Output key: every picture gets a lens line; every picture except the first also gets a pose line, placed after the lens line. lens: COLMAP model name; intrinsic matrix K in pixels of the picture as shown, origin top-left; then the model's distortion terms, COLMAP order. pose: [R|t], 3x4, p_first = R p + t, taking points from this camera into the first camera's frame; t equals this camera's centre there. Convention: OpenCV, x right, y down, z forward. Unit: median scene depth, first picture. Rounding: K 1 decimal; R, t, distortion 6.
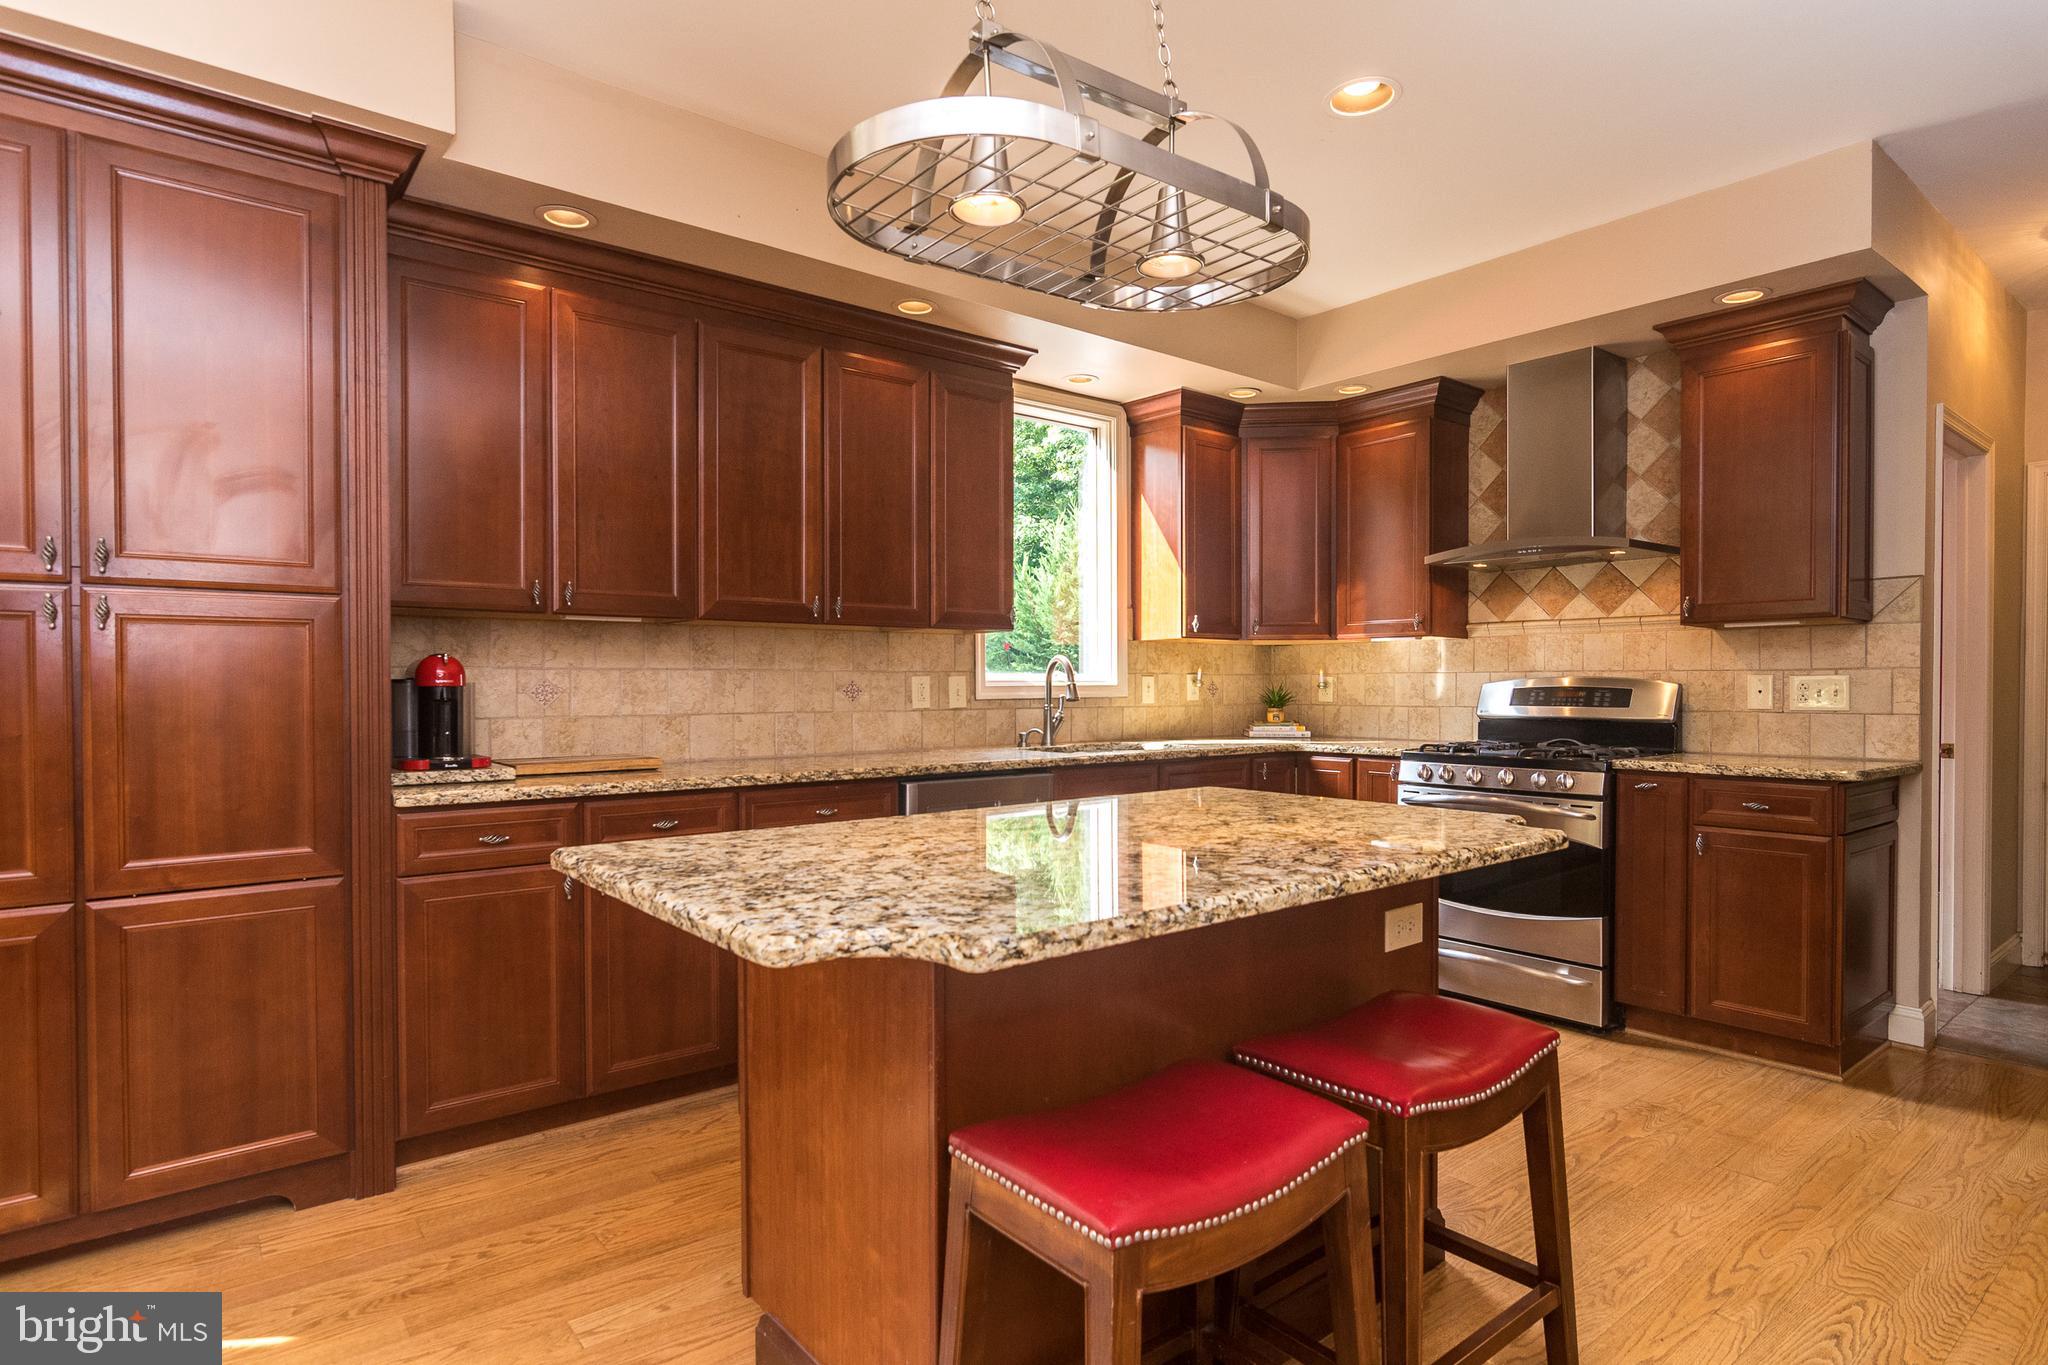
lens RADIAL K [[1067.8, 0, 975.6], [0, 1067.8, 698.1], [0, 0, 1]] dist [-0.002764, 0.000053]
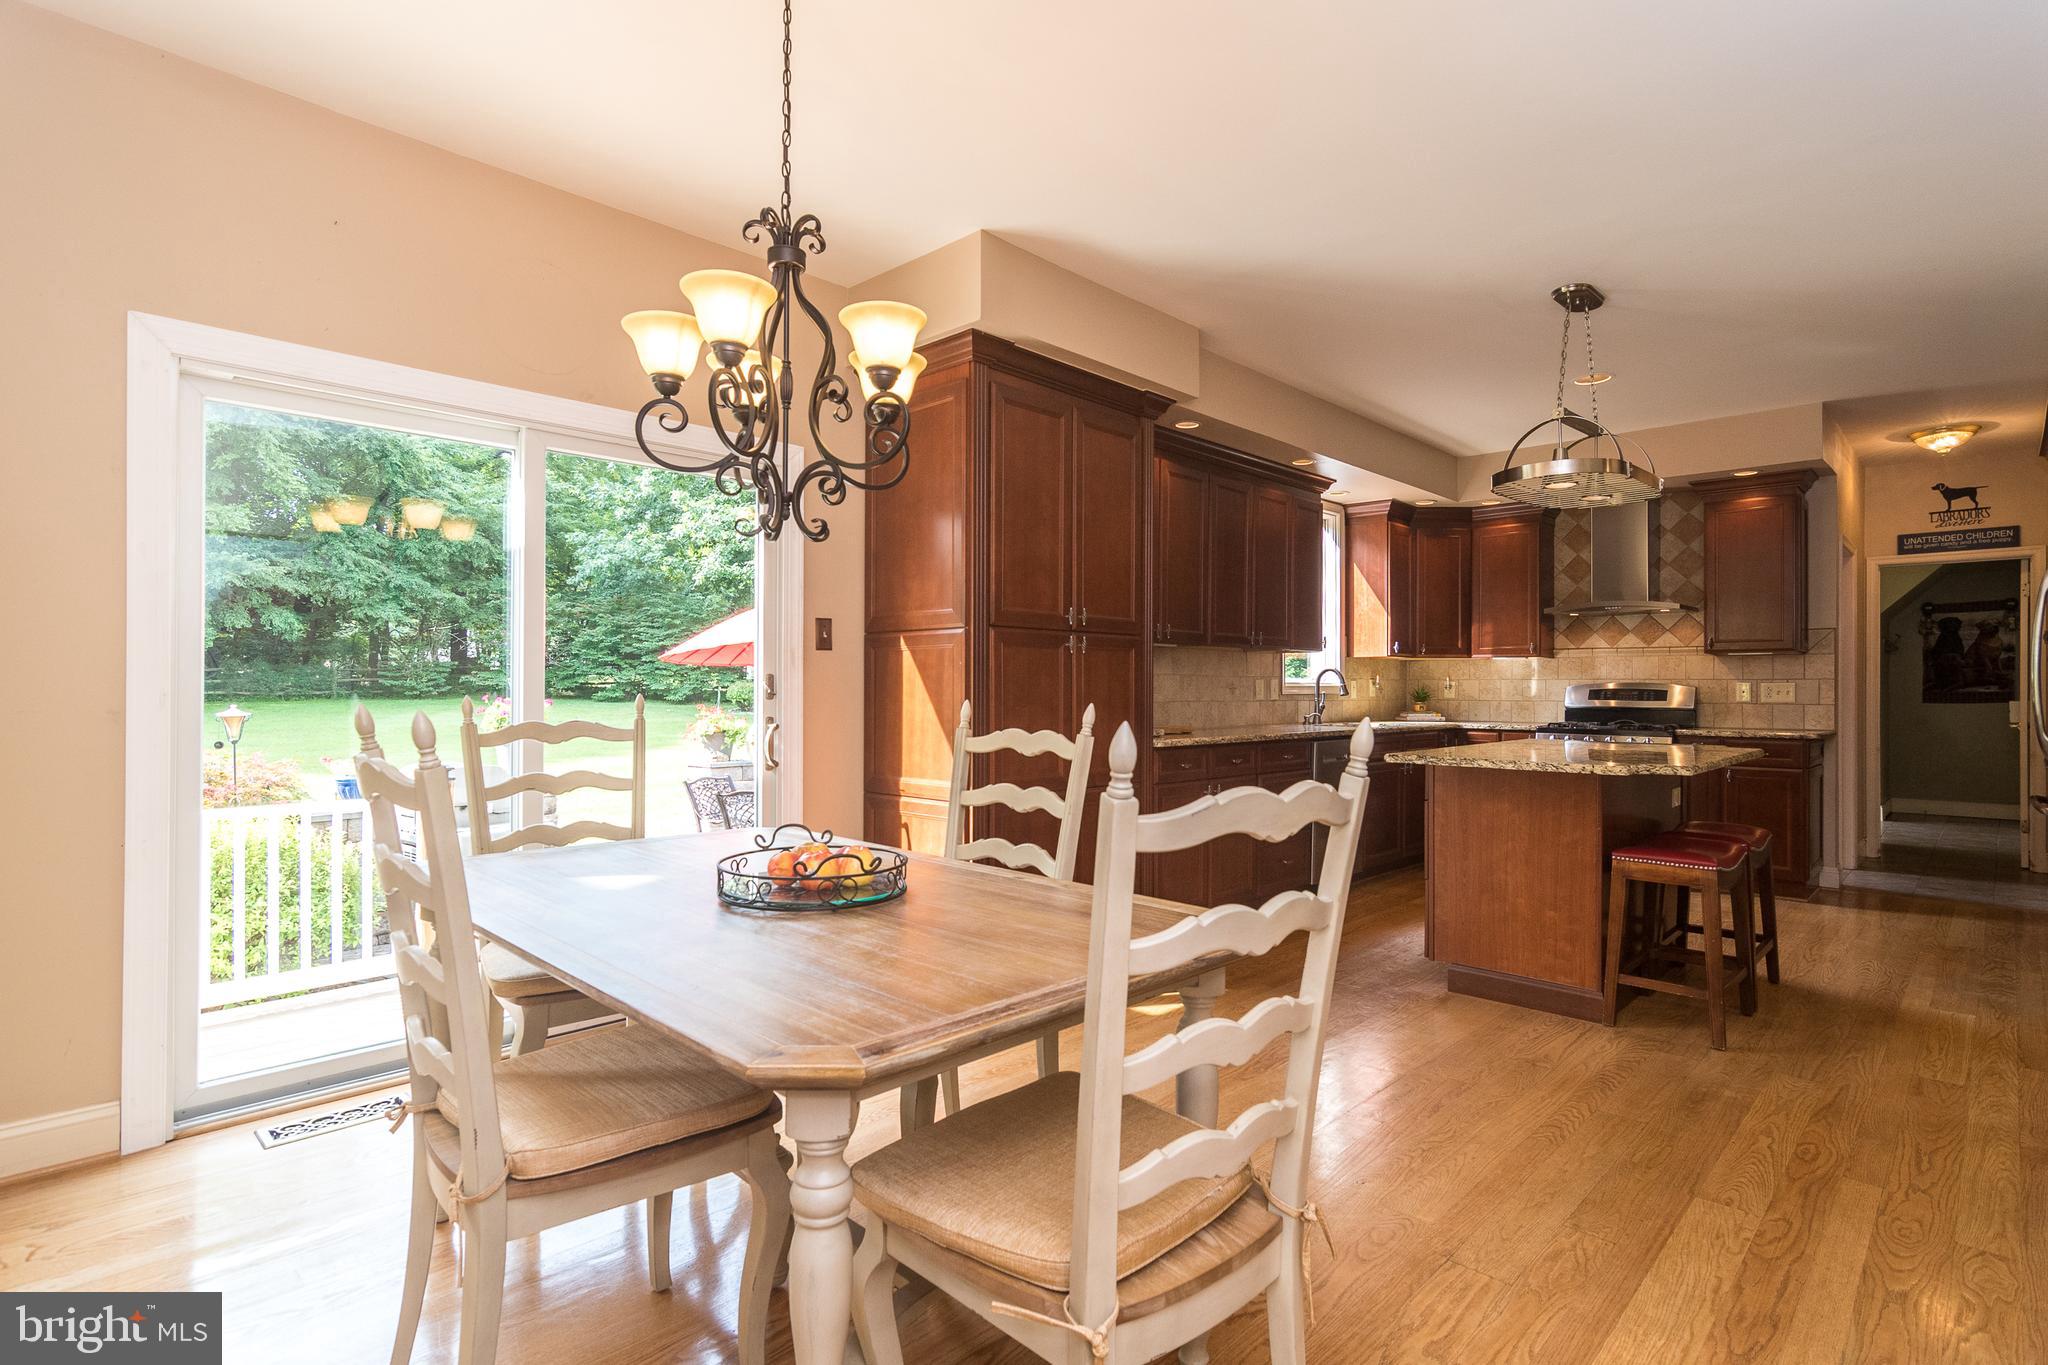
lens RADIAL K [[977.2, 0, 1024.0], [0, 977.2, 682.5], [0, 0, 1]] dist [0.001492, 0.000102]
pose [[0.992309, 0.006681, 0.123602, -0.670636], [-0.004526, 0.999833, -0.017706, 0.012986], [-0.123700, 0.017010, 0.992174, -0.468518]]
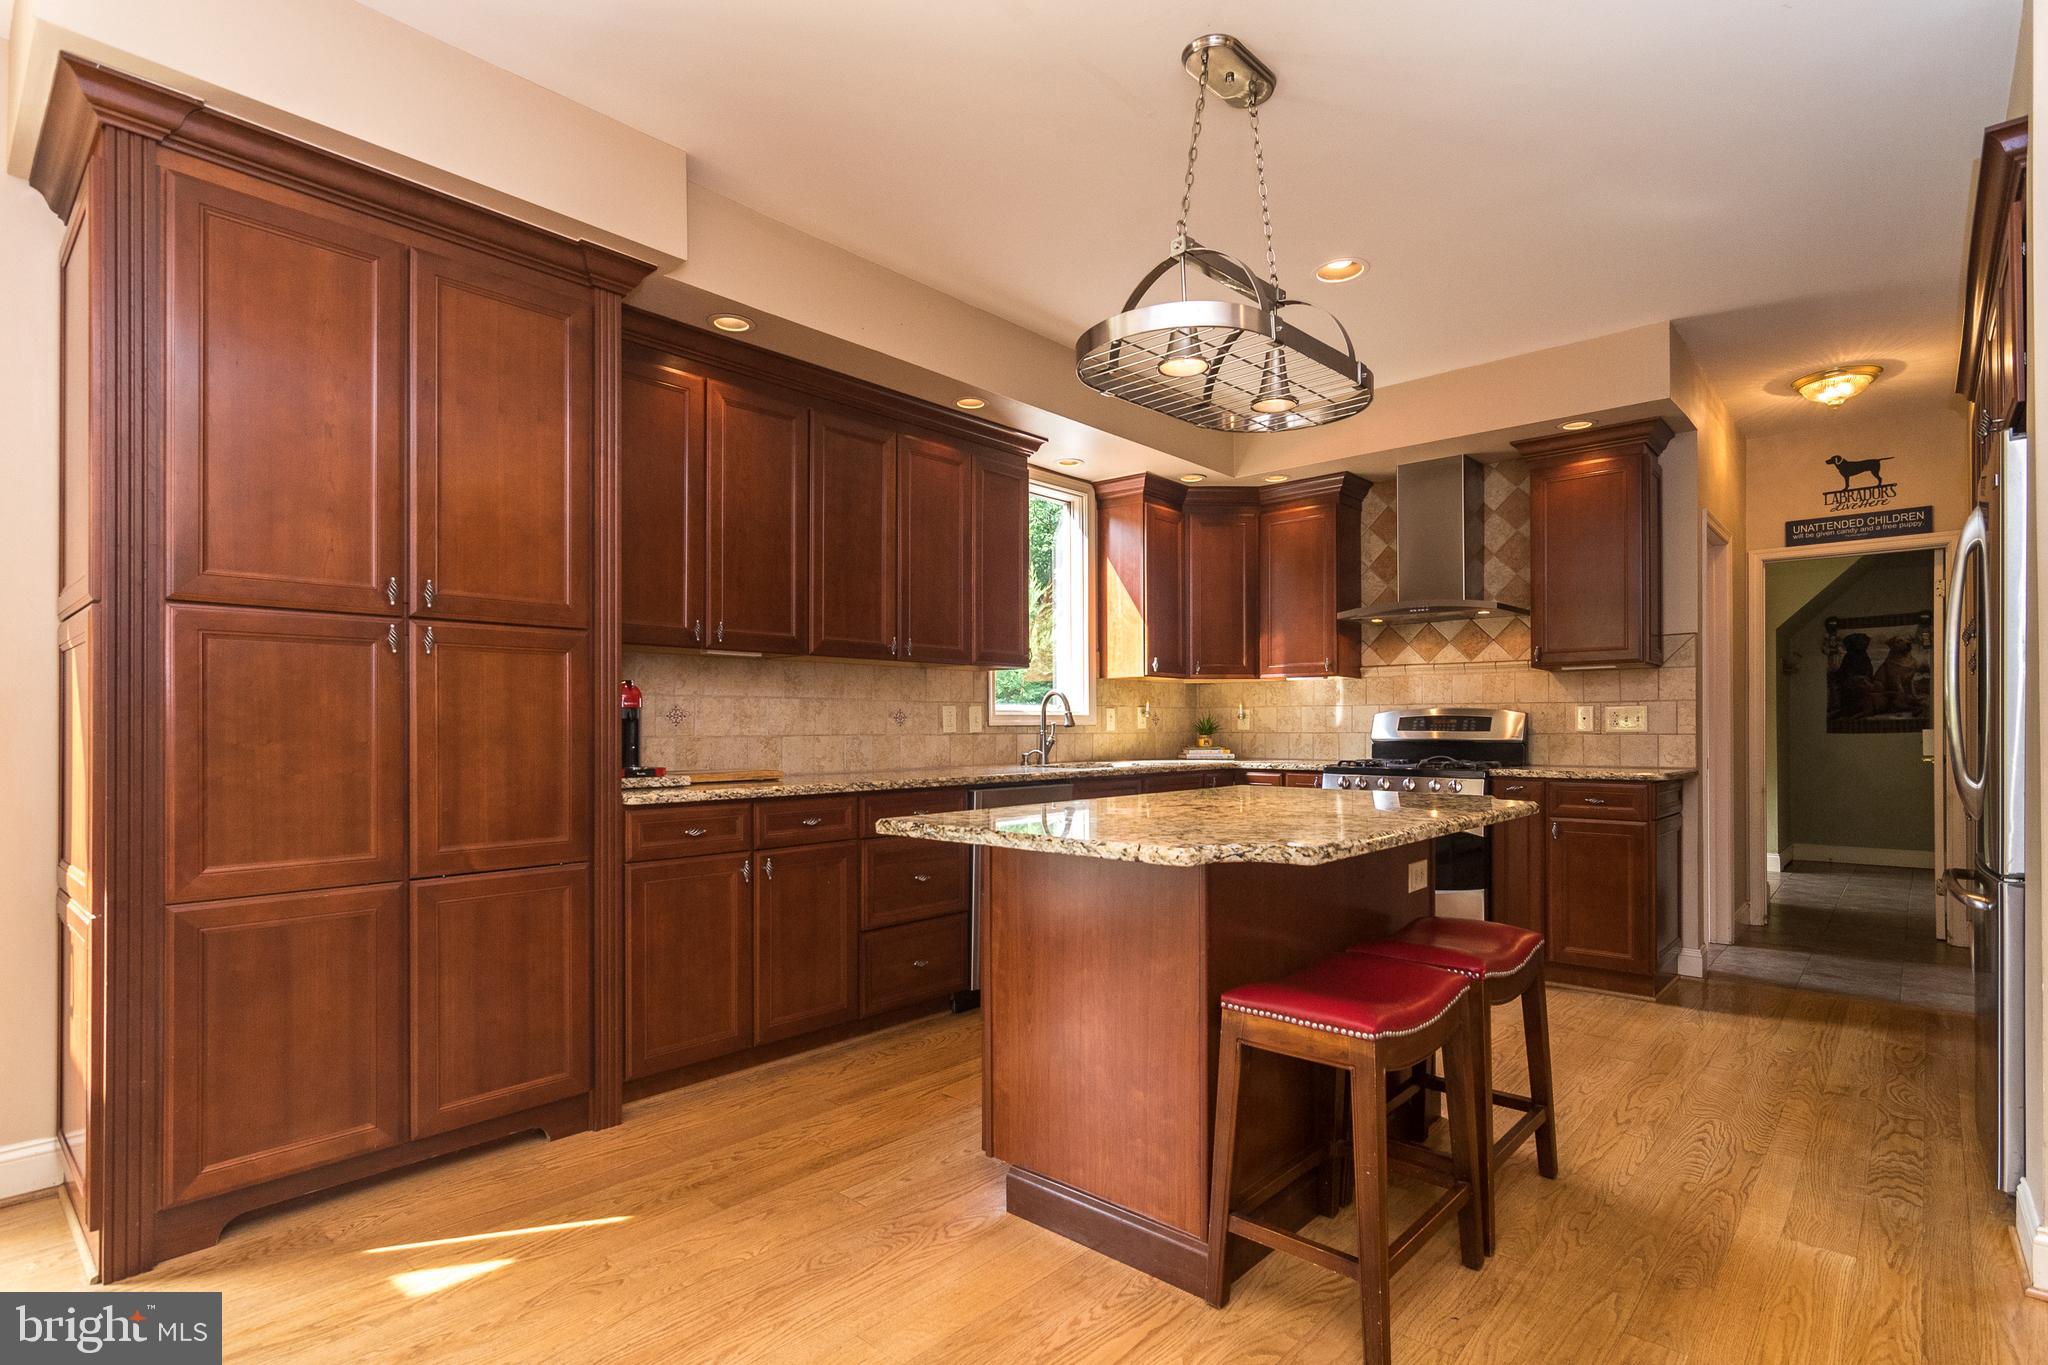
lens RADIAL K [[999.3, 0, 982.4], [0, 999.3, 722.3], [0, 0, 1]] dist [0.001120, -0.000418]
pose [[0.988054, 0.000148, 0.154106, -0.215017], [0.002333, 0.999871, -0.015914, 0.018212], [-0.154088, 0.016083, 0.987926, -0.127305]]
